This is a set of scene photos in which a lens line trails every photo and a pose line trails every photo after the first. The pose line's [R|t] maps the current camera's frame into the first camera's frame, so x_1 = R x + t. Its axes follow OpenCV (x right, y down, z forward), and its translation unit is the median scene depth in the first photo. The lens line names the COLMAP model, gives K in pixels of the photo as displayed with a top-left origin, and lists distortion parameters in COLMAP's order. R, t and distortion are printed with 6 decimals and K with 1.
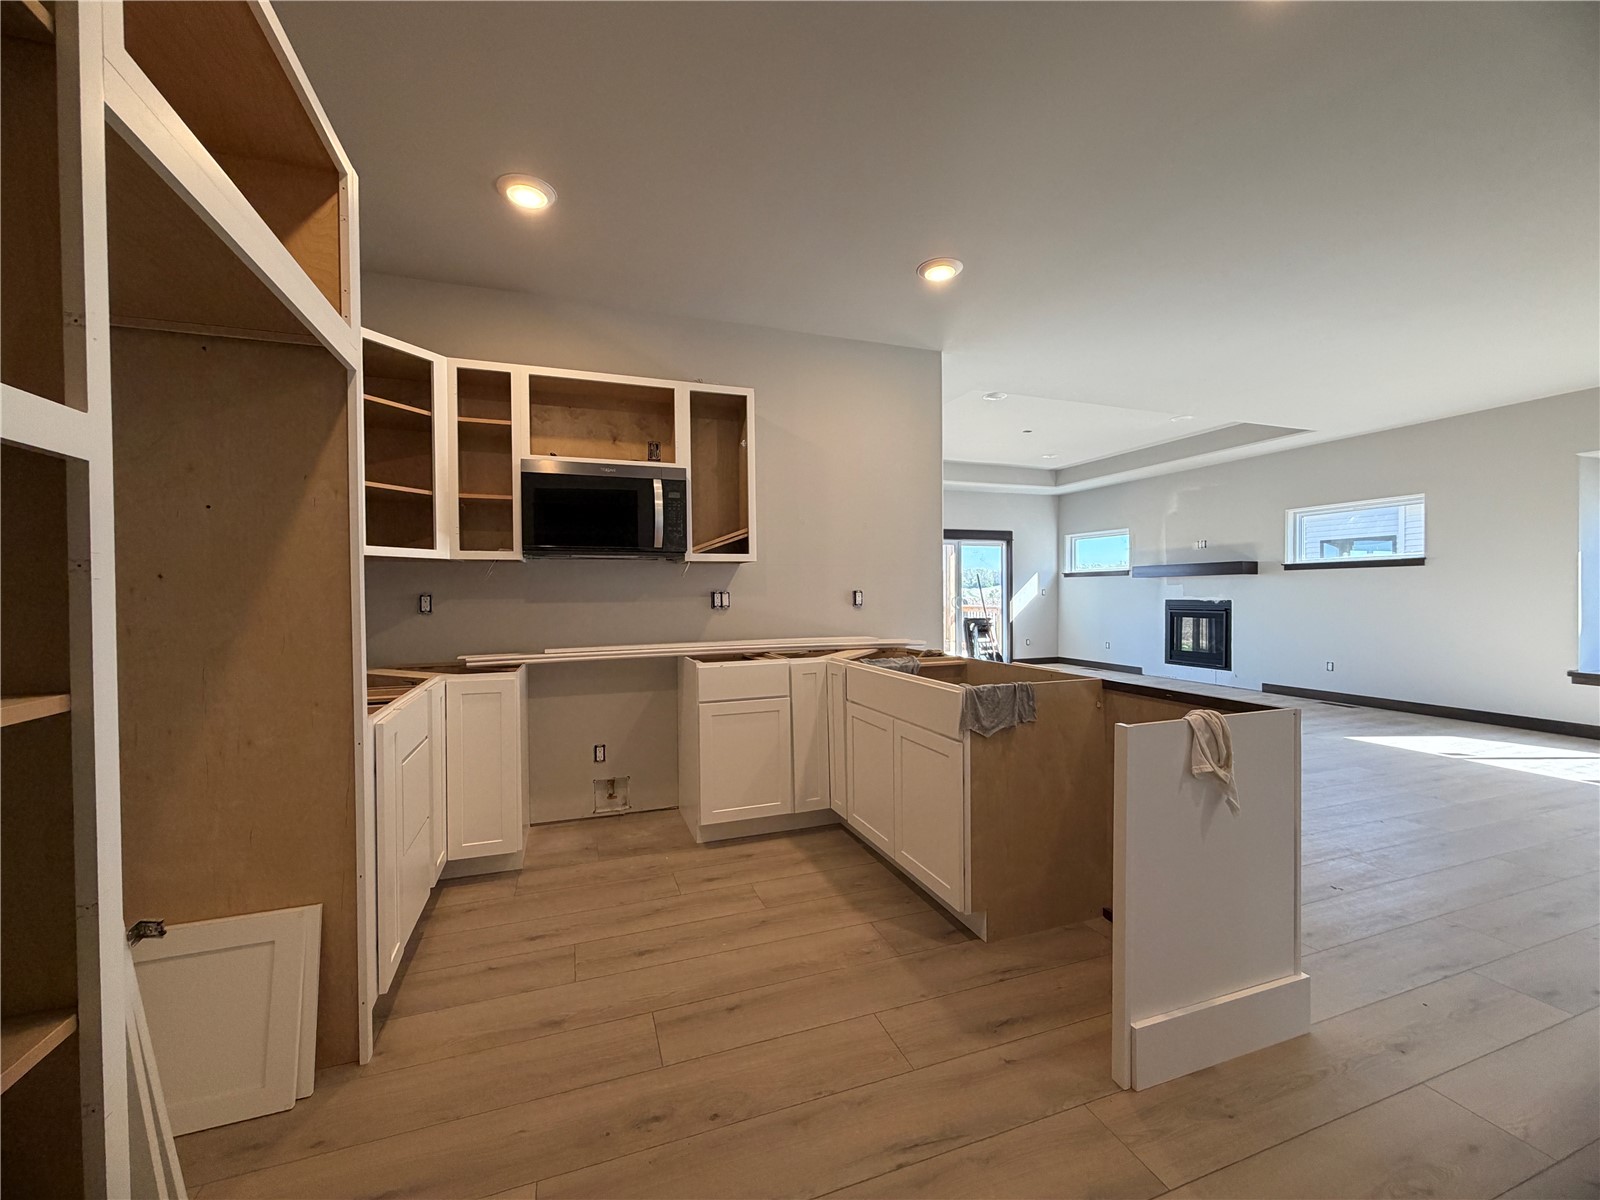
lens RADIAL K [[641.6, 0, 794.4], [0, 641.6, 597.5], [0, 0, 1]] dist [0.000671, 0.000280]
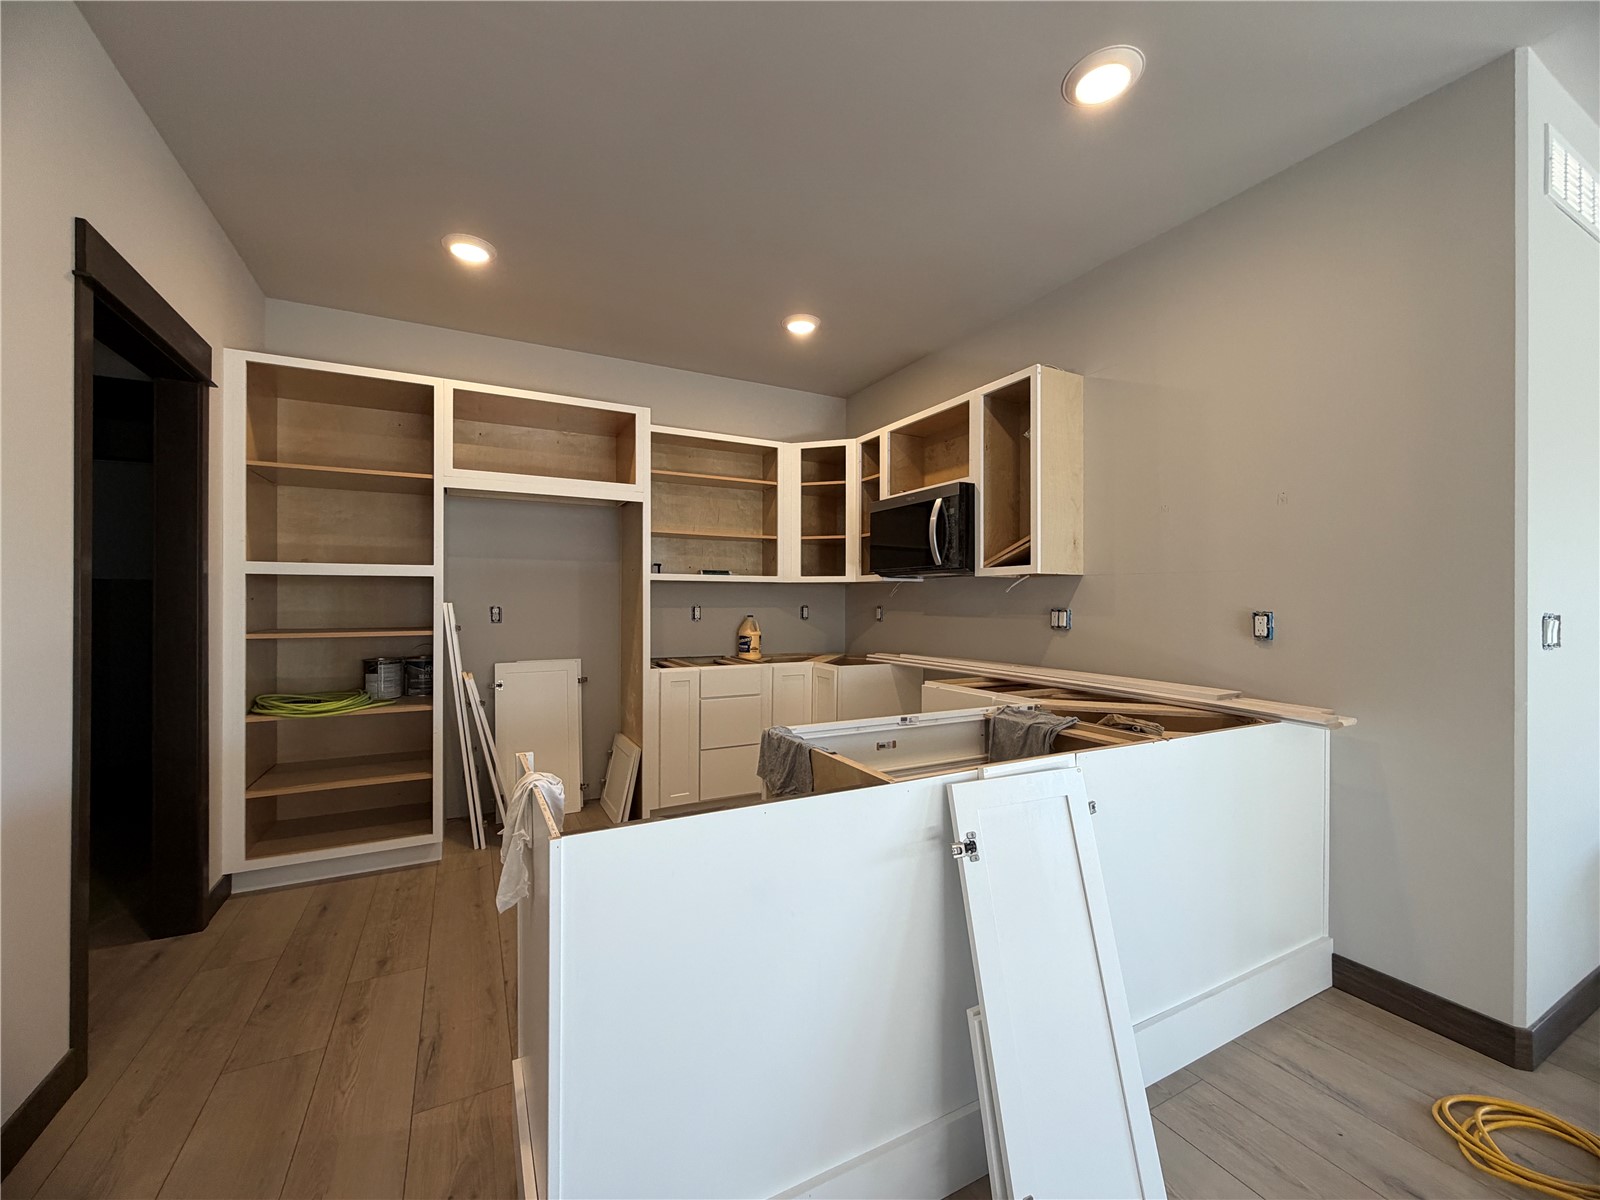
lens RADIAL K [[641.6, 0, 792.7], [0, 641.6, 602.3], [0, 0, 1]] dist [0.000671, 0.000280]
pose [[0.135335, 0.008371, -0.990765, 0.714199], [-0.019737, 0.999789, 0.005751, -0.018381], [0.990603, 0.018776, 0.135471, 0.586043]]
